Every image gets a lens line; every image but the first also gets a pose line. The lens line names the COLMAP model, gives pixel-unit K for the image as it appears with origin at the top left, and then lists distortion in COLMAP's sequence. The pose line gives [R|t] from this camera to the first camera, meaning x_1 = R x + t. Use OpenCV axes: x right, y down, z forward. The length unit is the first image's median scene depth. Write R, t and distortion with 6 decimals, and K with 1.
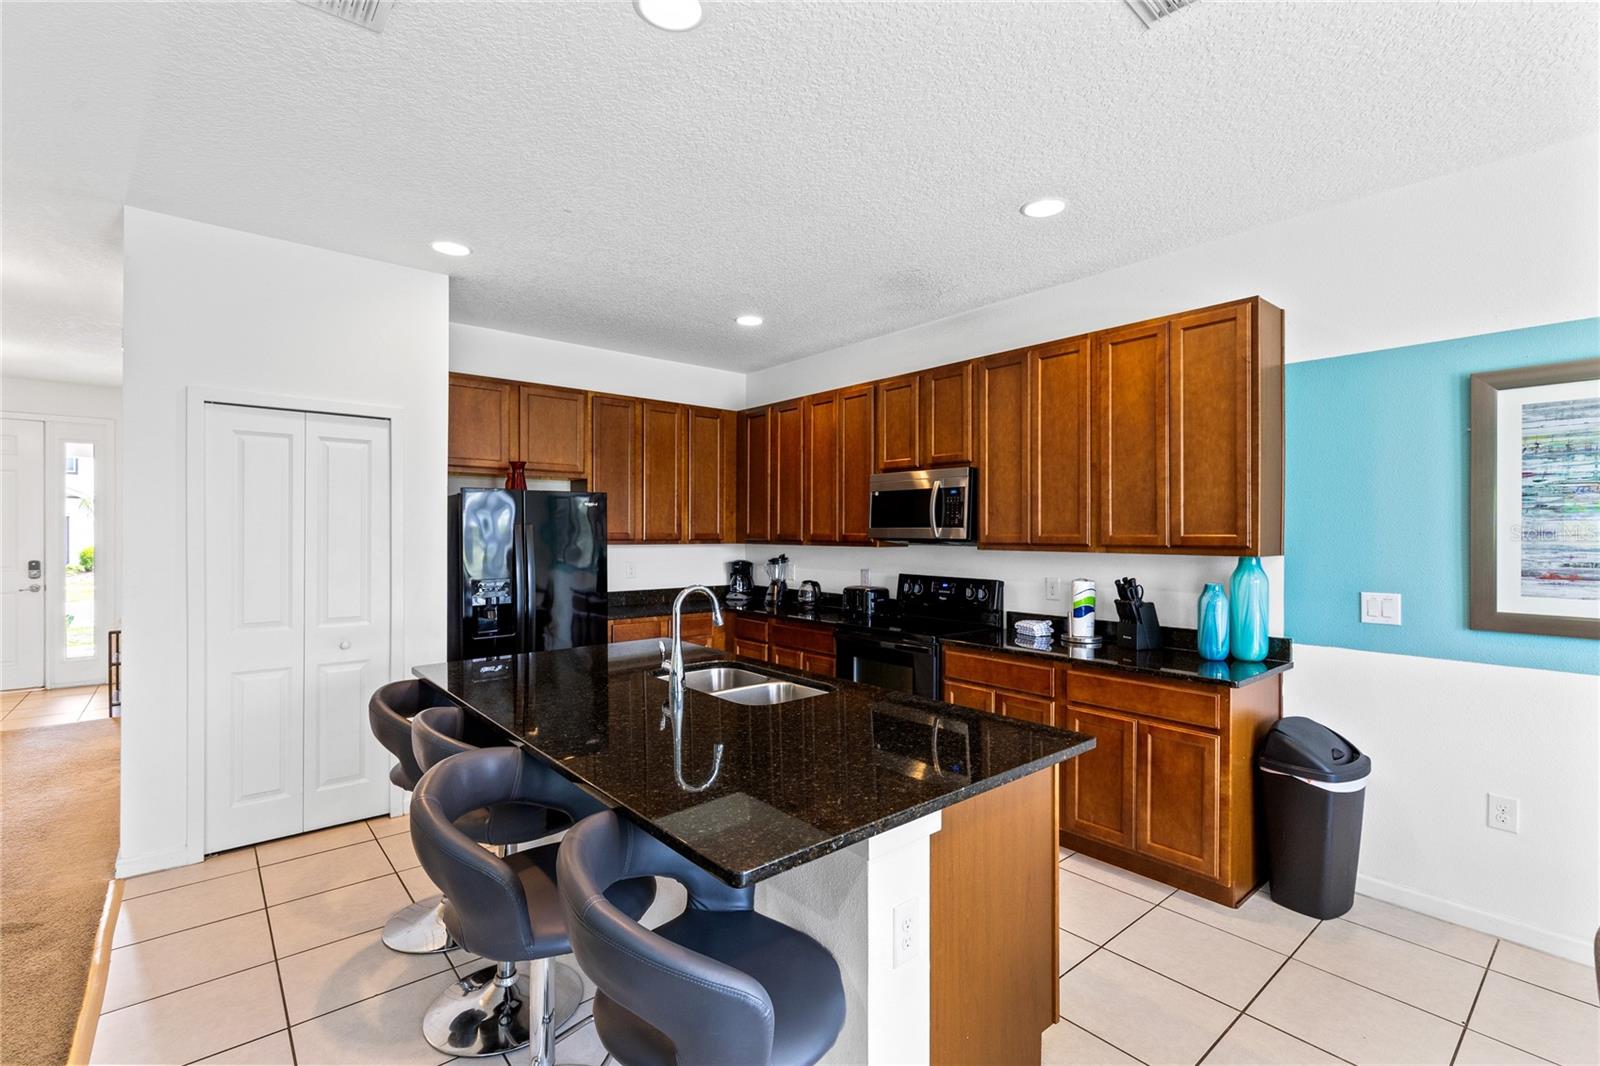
lens RADIAL K [[710.6, 0, 800.0], [0, 710.6, 533.0], [0, 0, 1]] dist [0.000841, -0.000192]
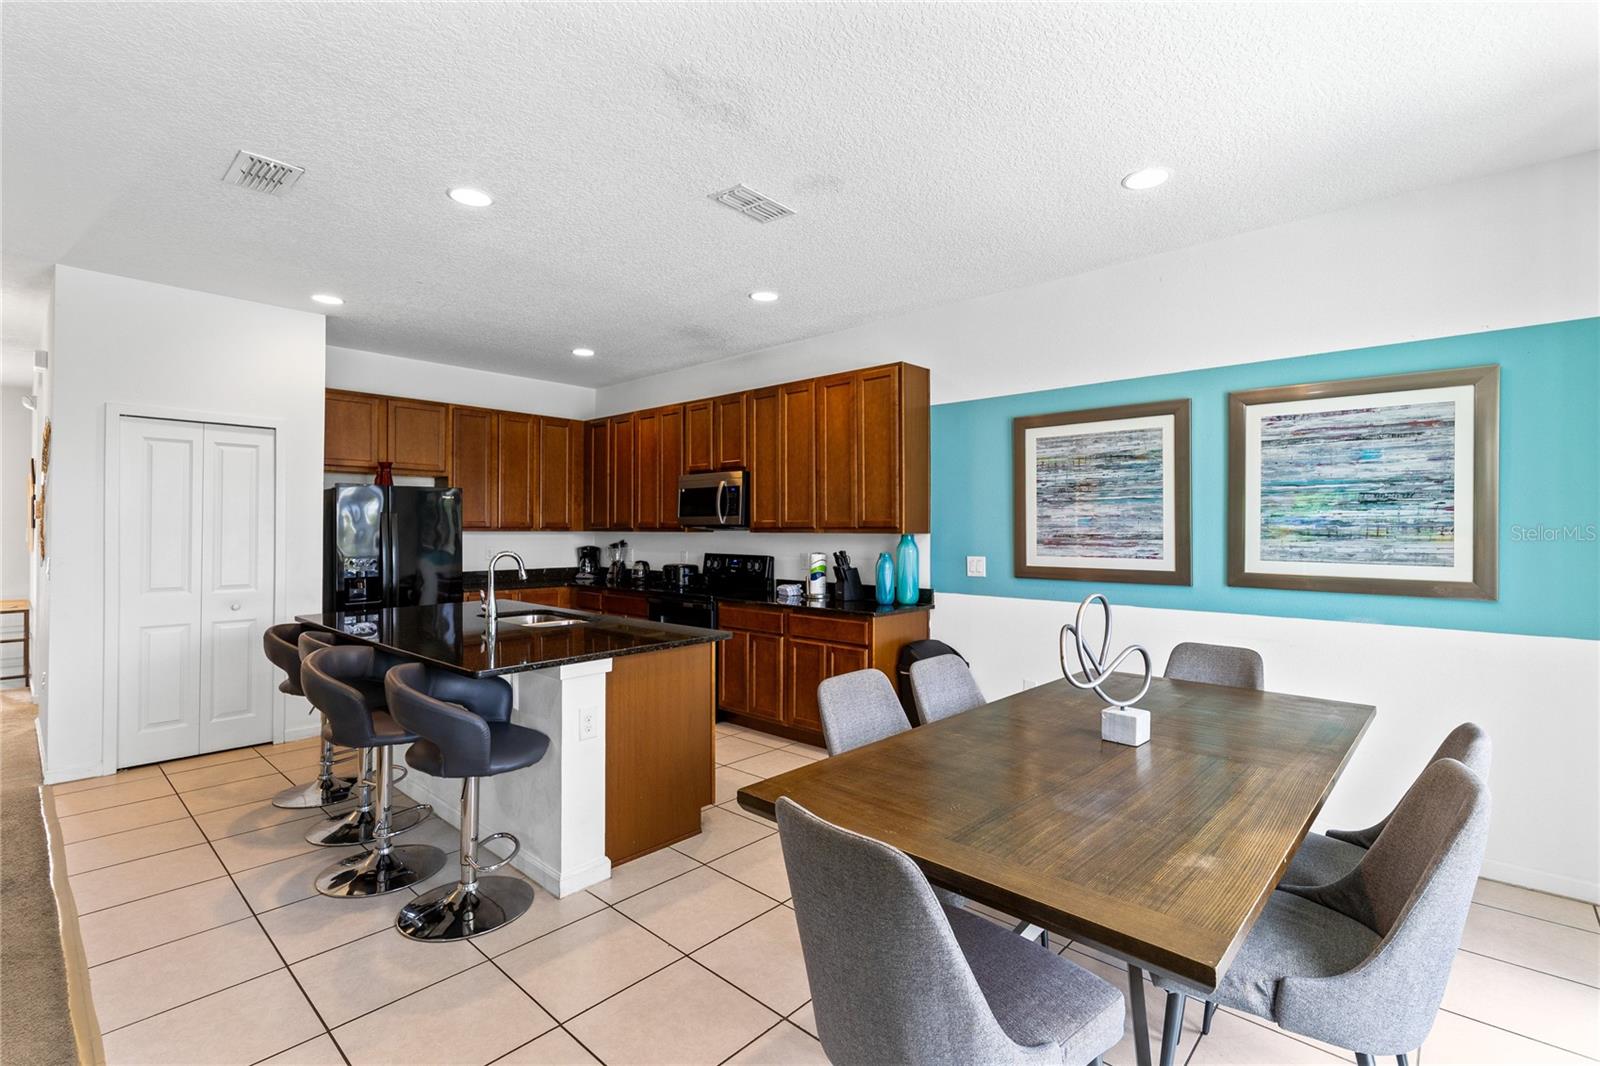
lens RADIAL K [[717.3, 0, 805.3], [0, 717.3, 523.9], [0, 0, 1]] dist [0.000339, -0.000024]
pose [[0.991127, 0.000581, 0.132915, 0.178157], [0.000685, 0.999955, -0.009479, 0.020625], [-0.132915, 0.009486, 0.991082, -0.366490]]
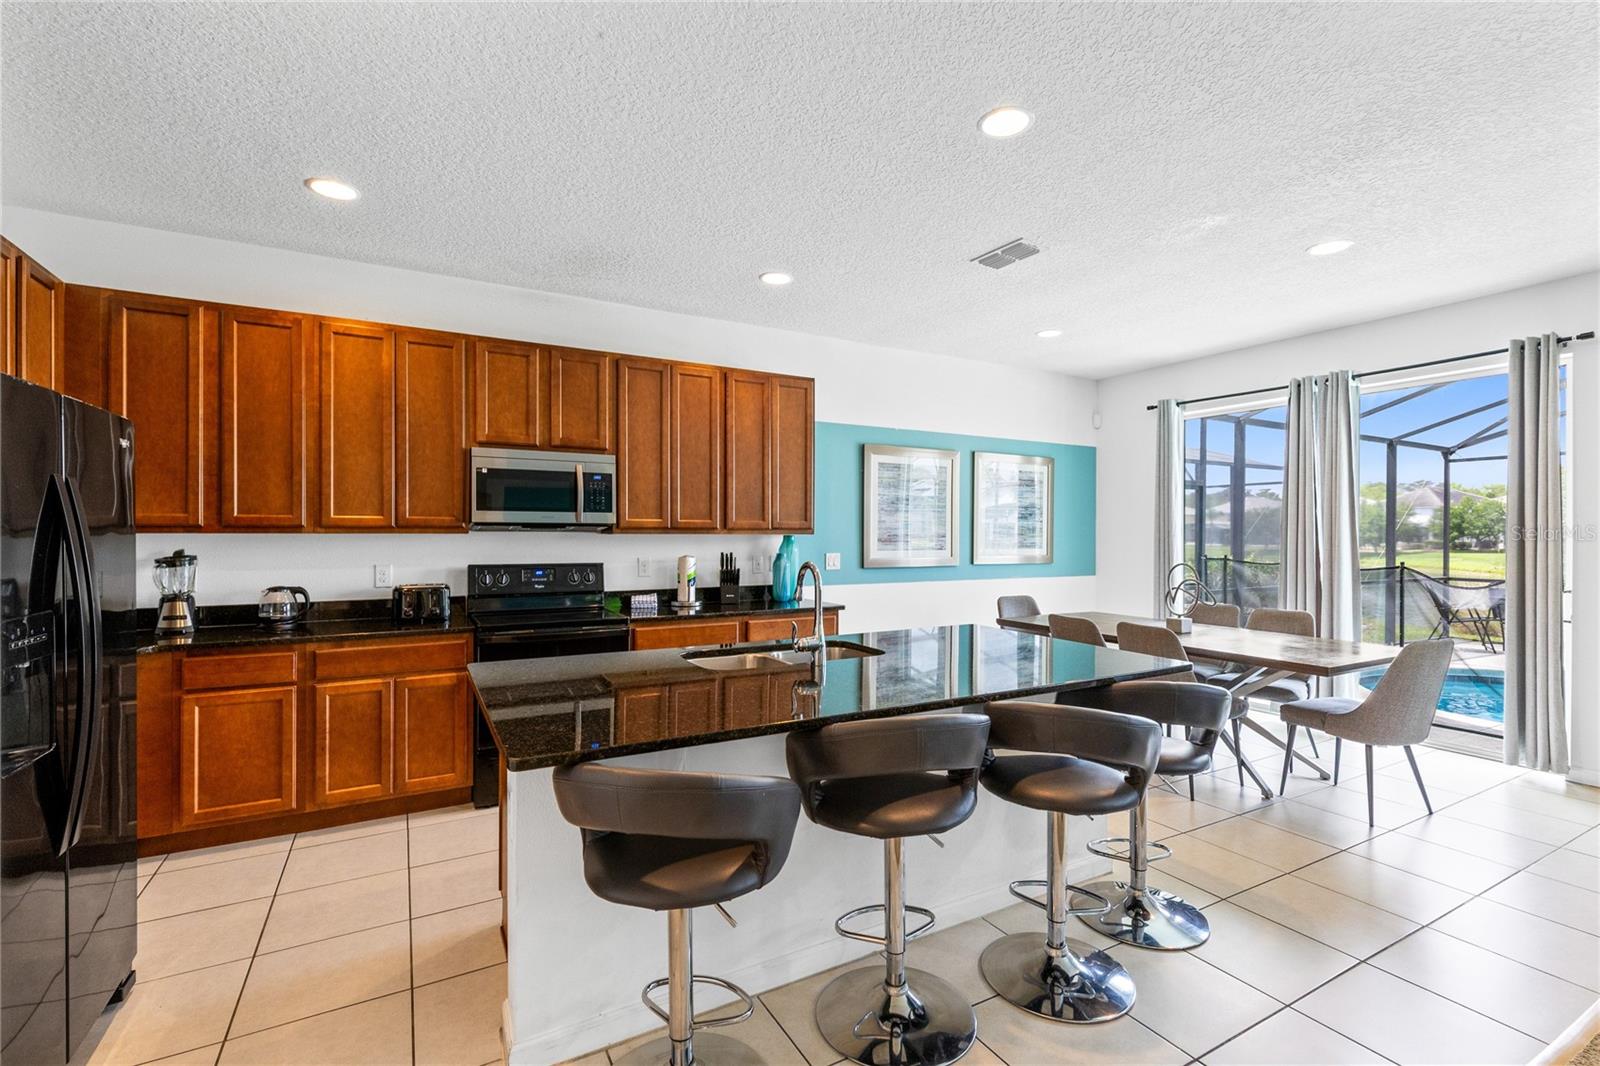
lens RADIAL K [[717.4, 0, 800.0], [0, 717.4, 537.8], [0, 0, 1]] dist [0.004136, 0.000034]
pose [[0.193614, -0.008153, 0.981044, -0.765987], [-0.001728, 0.999961, 0.008651, 0.019839], [-0.981076, -0.003370, 0.193592, 0.533039]]
